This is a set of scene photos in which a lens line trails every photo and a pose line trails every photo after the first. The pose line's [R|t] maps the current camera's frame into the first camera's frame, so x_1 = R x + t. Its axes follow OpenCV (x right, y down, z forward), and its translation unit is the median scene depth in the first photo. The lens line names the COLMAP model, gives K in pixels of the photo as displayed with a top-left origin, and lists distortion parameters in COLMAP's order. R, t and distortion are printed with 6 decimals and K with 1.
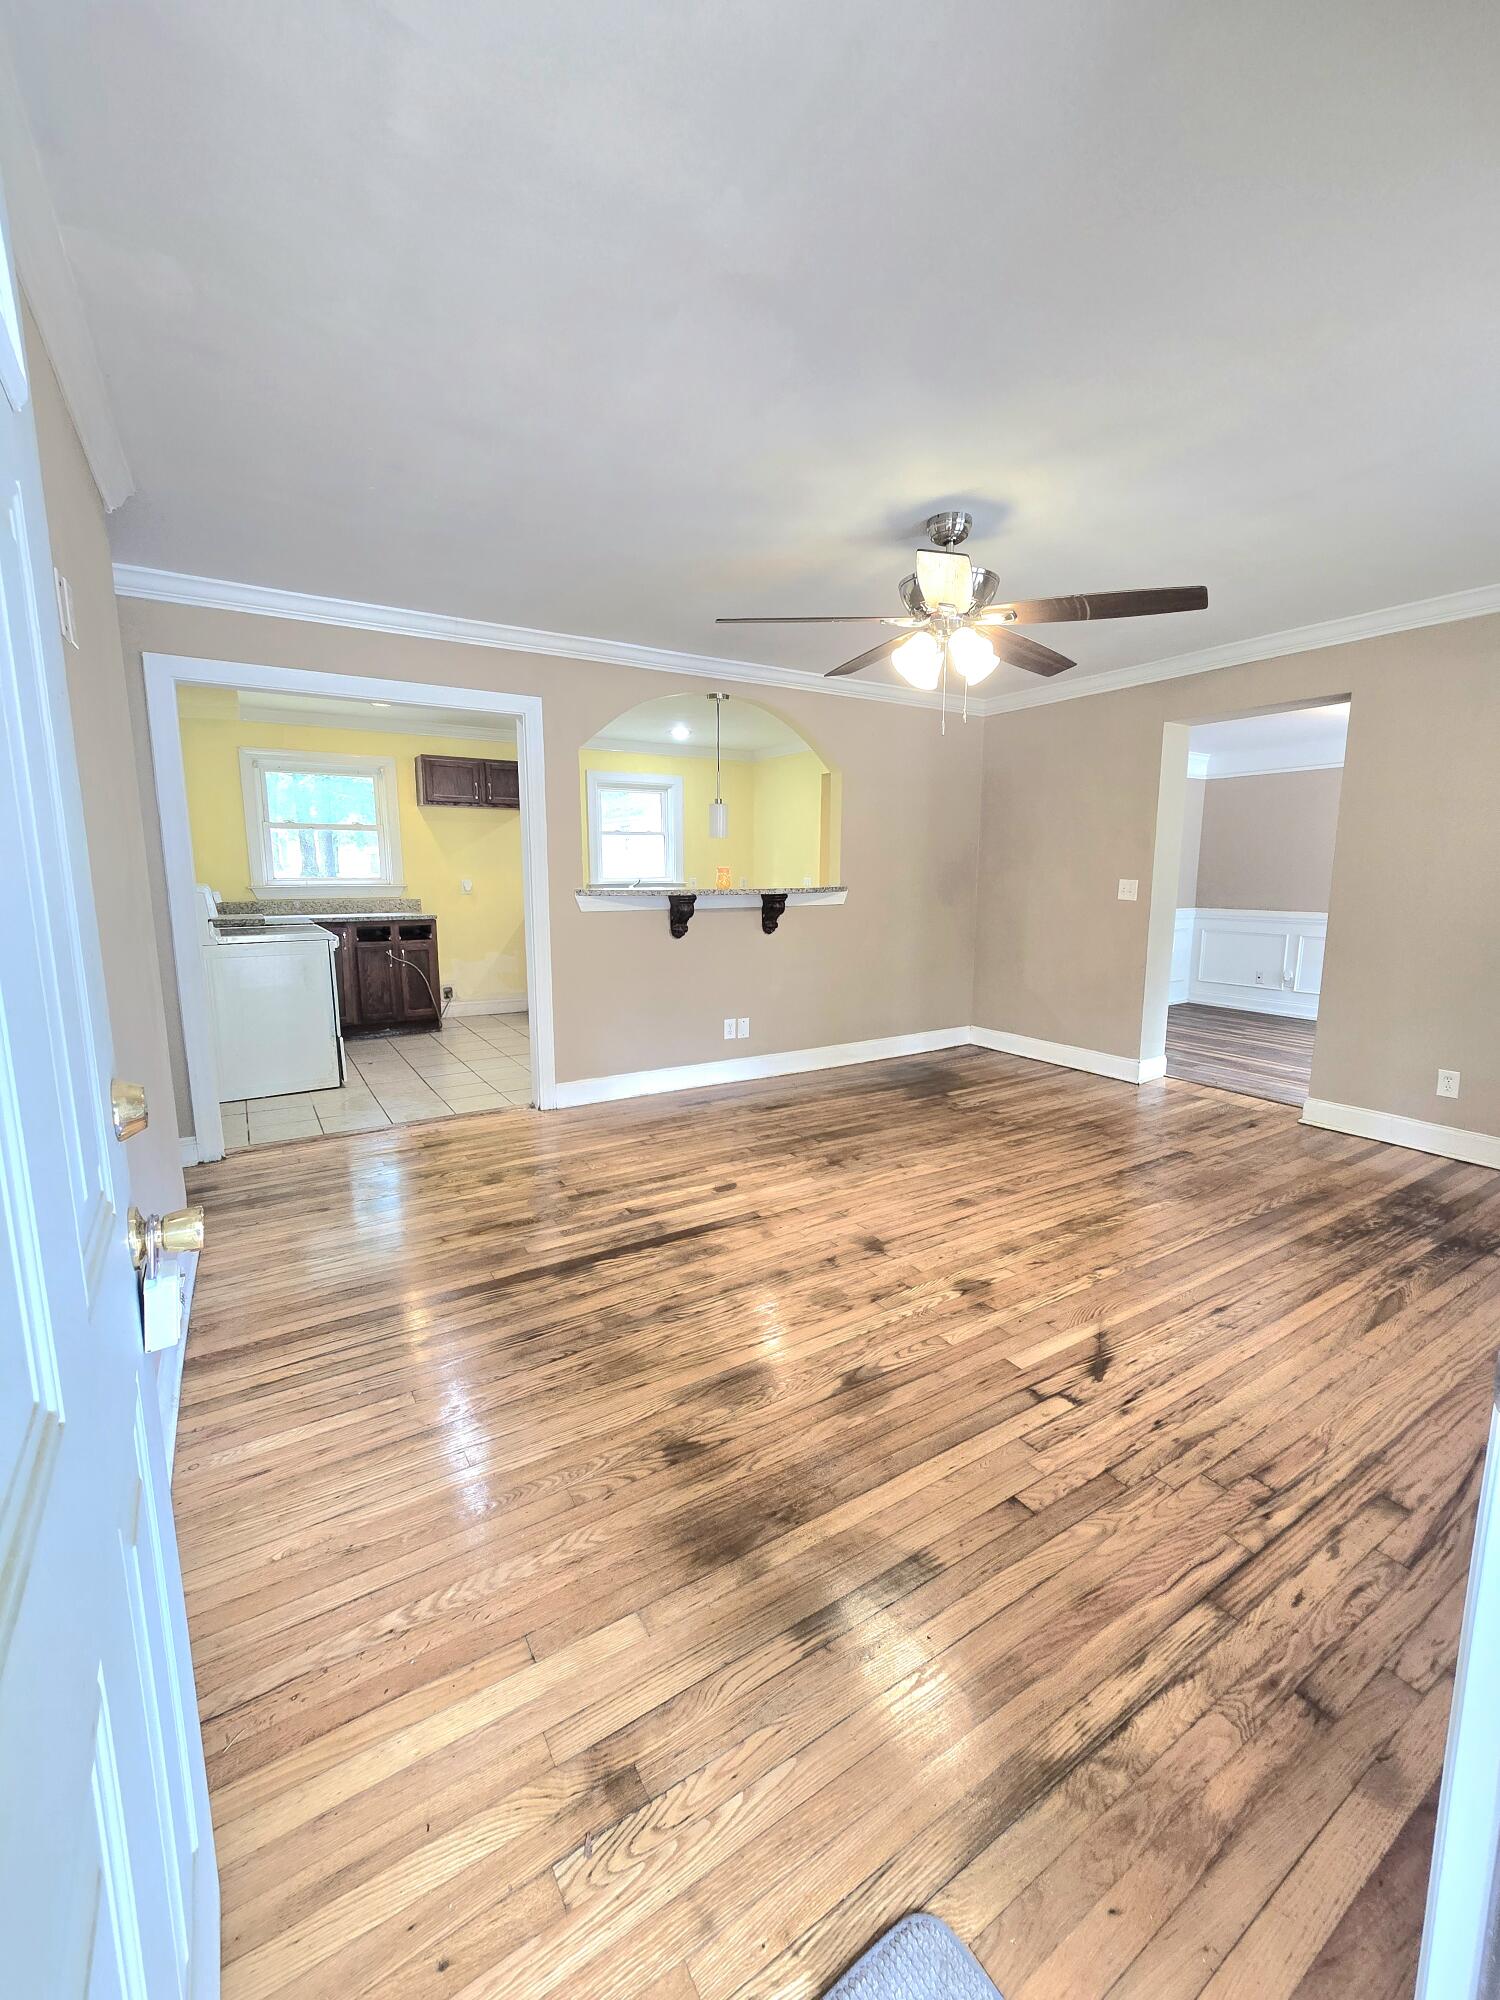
lens RADIAL K [[815.3, 0, 757.6], [0, 815.3, 1001.9], [0, 0, 1]] dist [-0.000956, -0.000625]
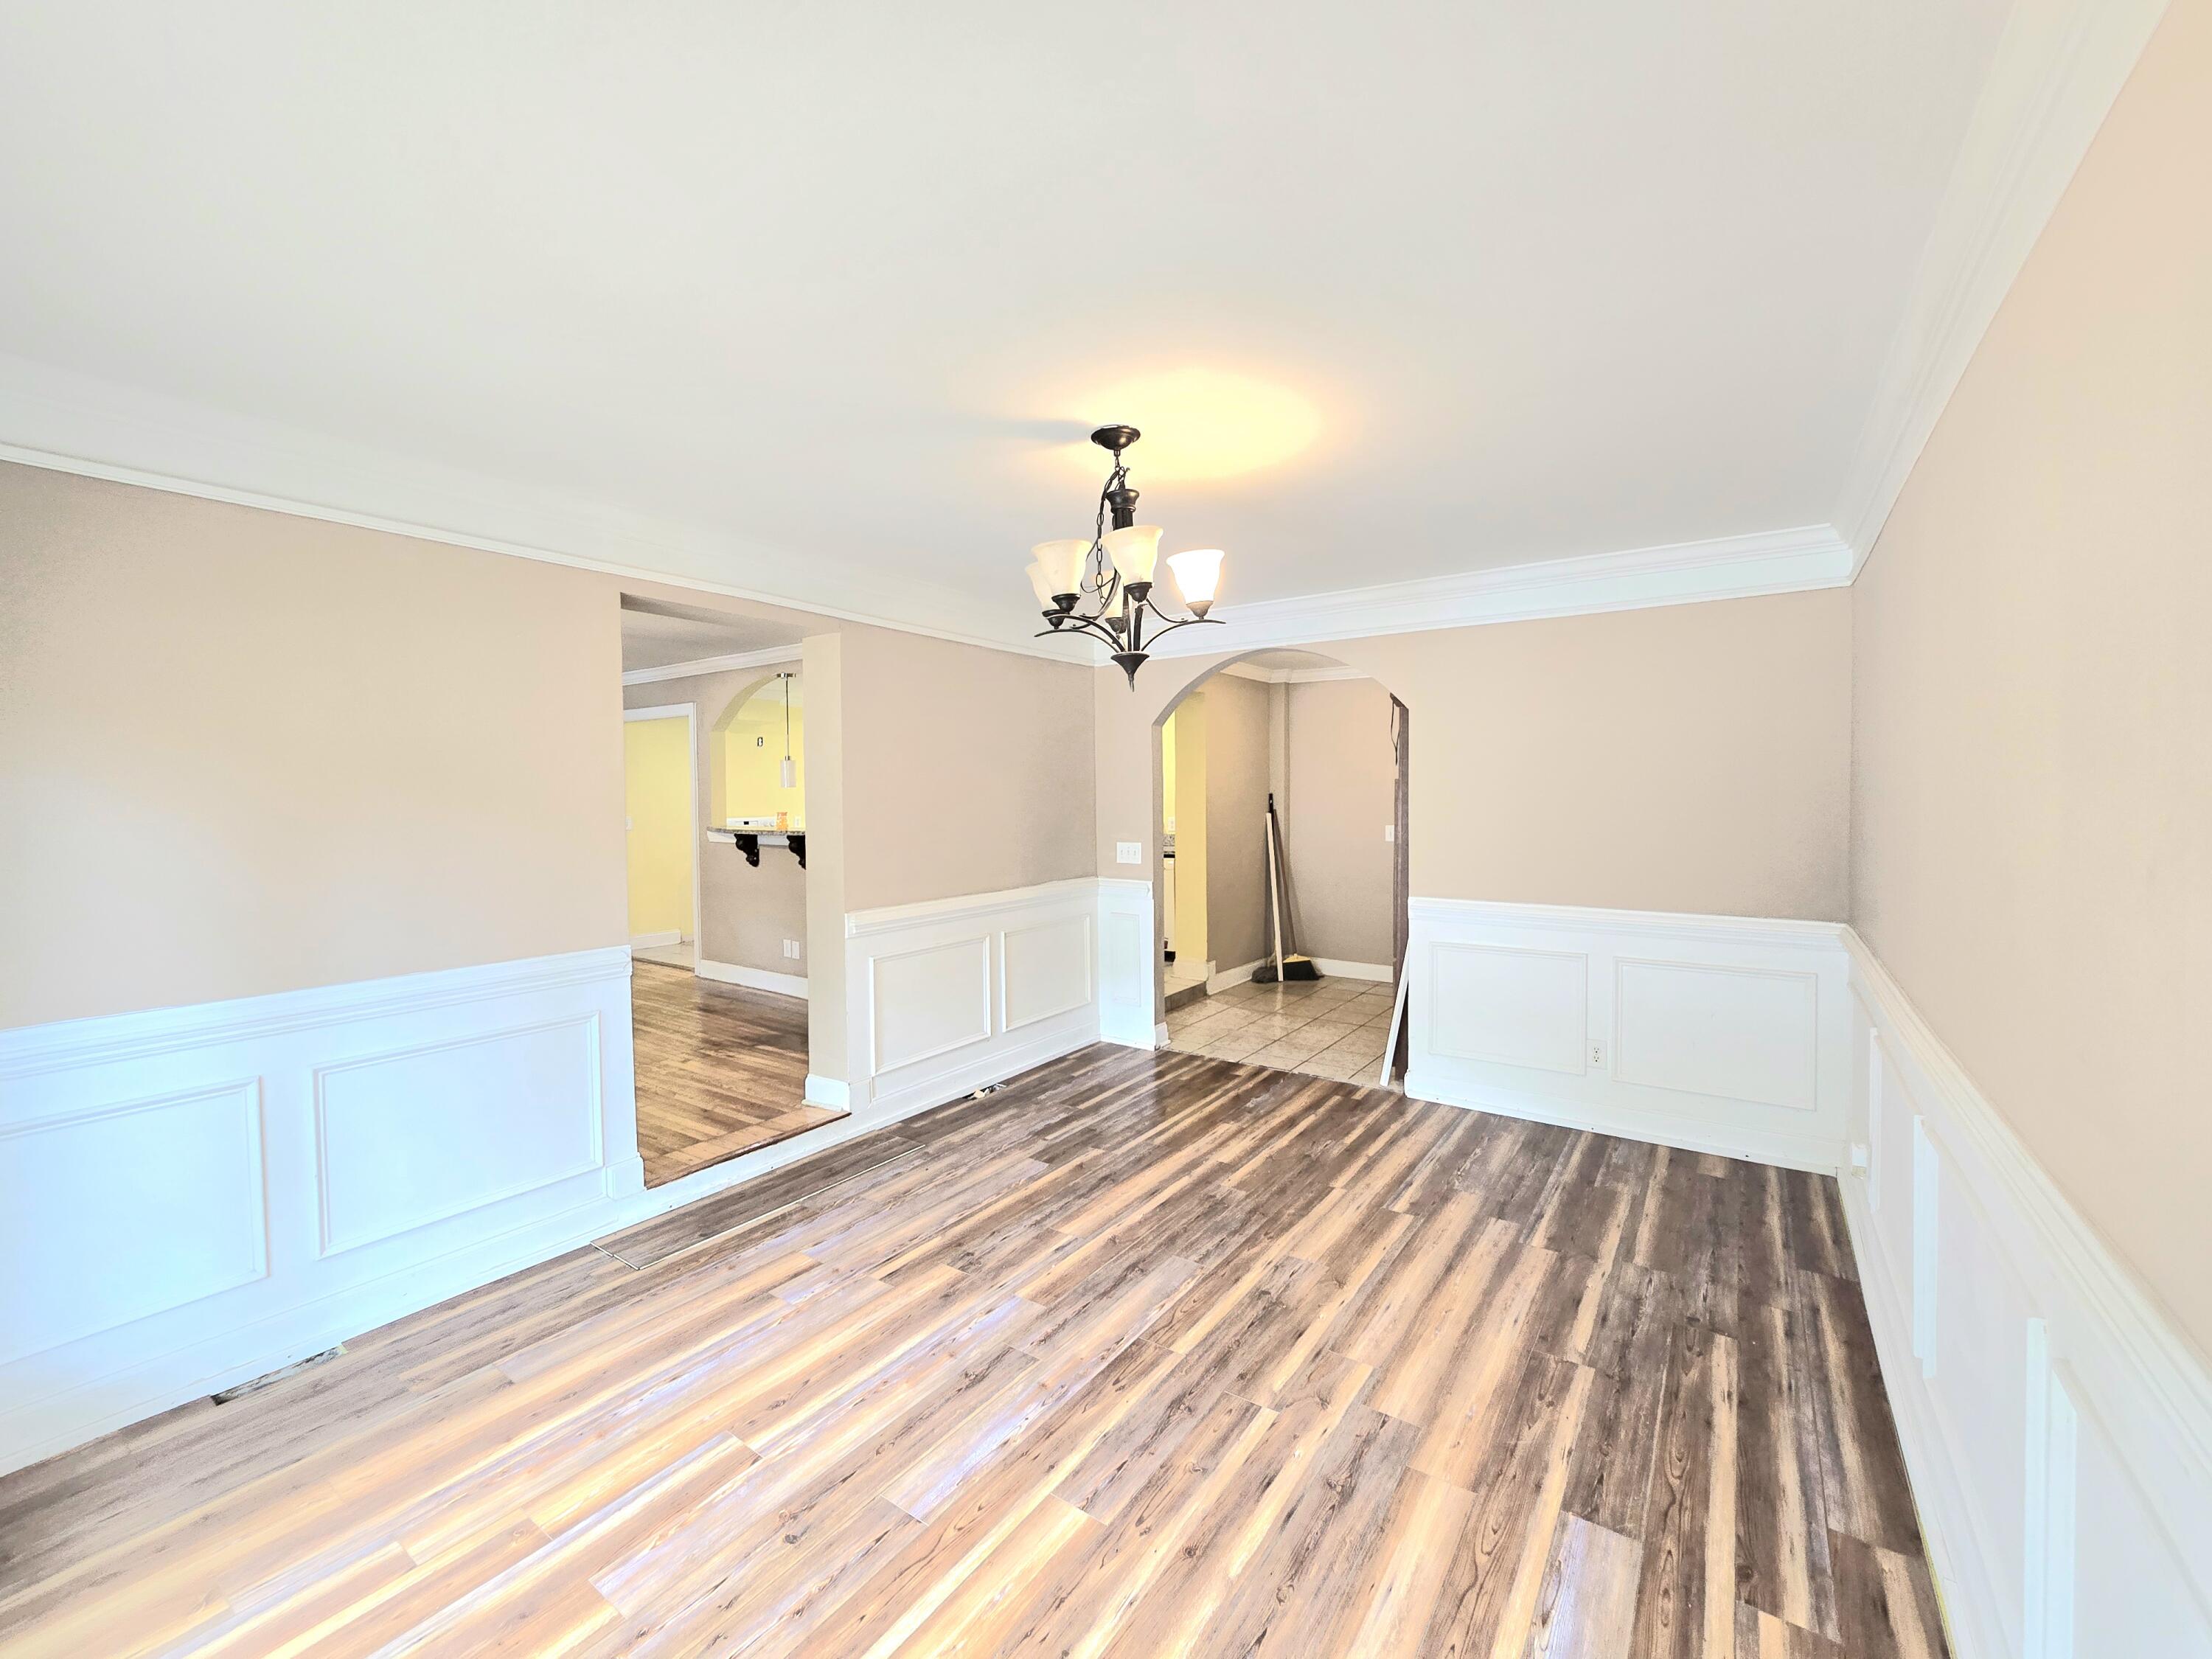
lens RADIAL K [[901.7, 0, 1099.9], [0, 901.7, 823.8], [0, 0, 1]] dist [-0.000956, -0.000625]
pose [[0.378422, 0.020093, -0.925415, 2.056625], [-0.137740, 0.989856, -0.034833, -0.248237], [0.915327, 0.140649, 0.377351, 1.397365]]
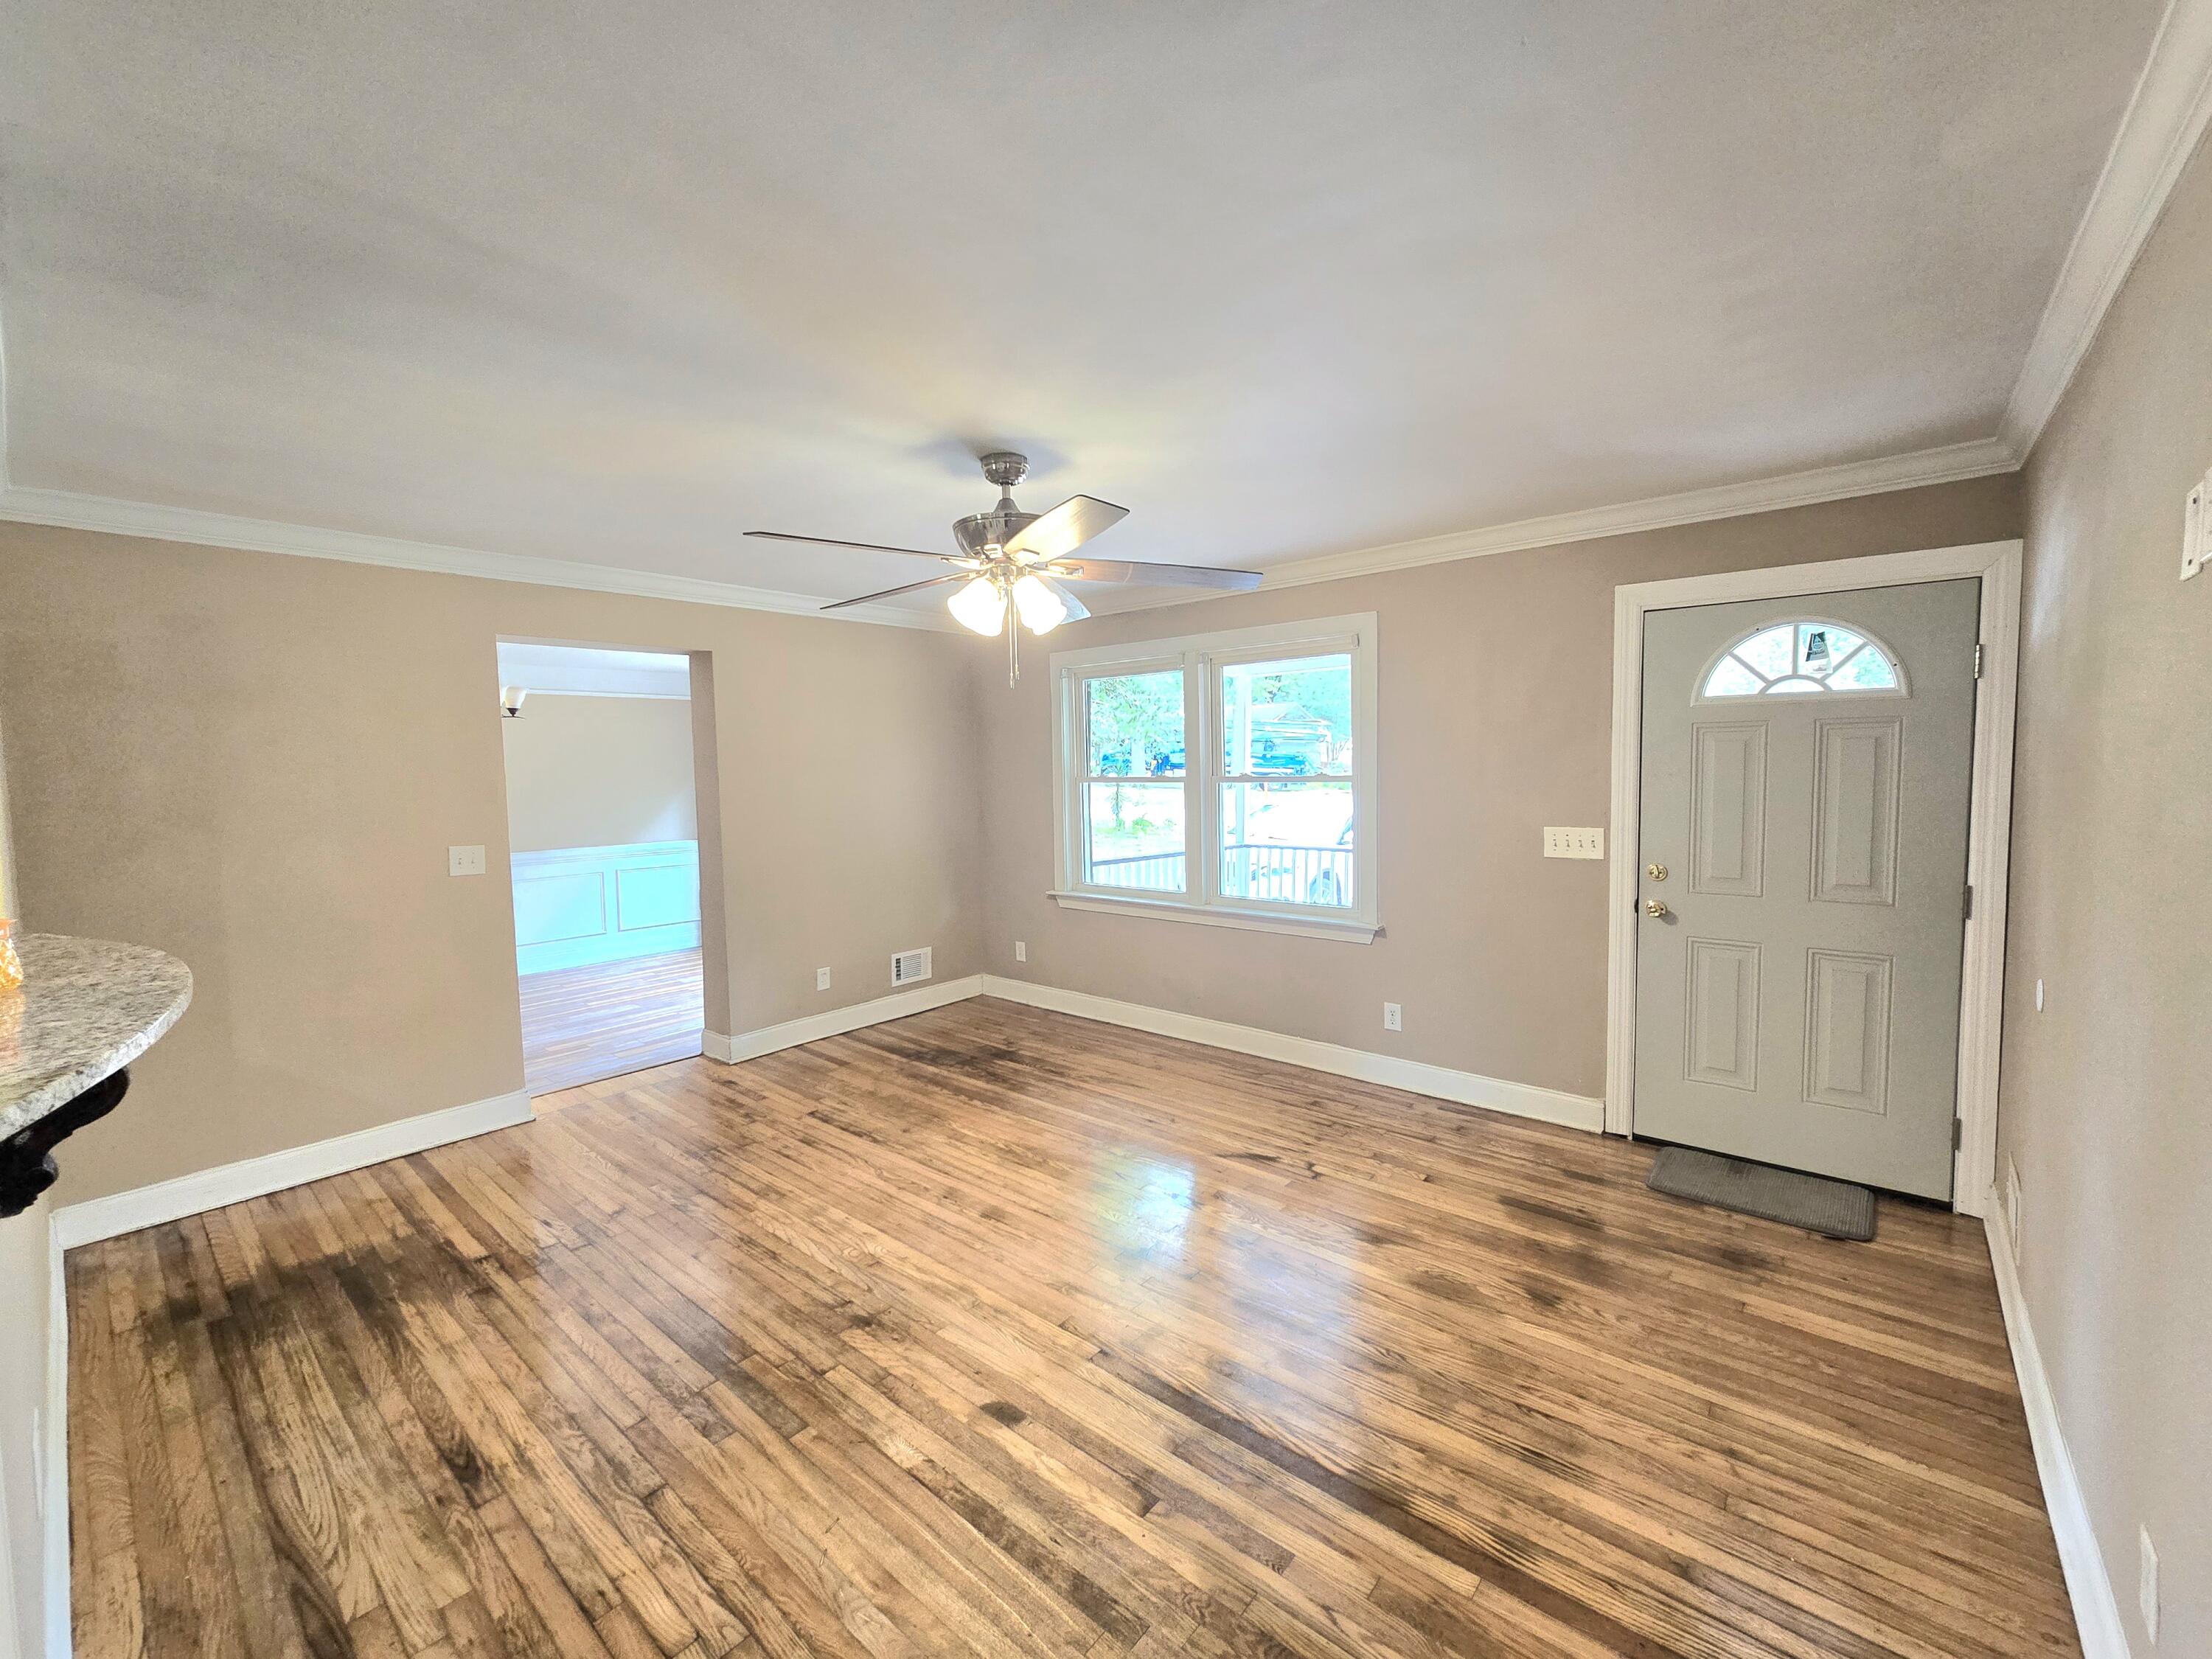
lens RADIAL K [[901.7, 0, 1099.9], [0, 901.7, 823.8], [0, 0, 1]] dist [-0.000956, -0.000625]
pose [[-0.293337, -0.059741, 0.954141, -0.668861], [0.177390, 0.977313, 0.115728, -0.249296], [-0.939407, 0.203203, -0.276085, 1.076187]]
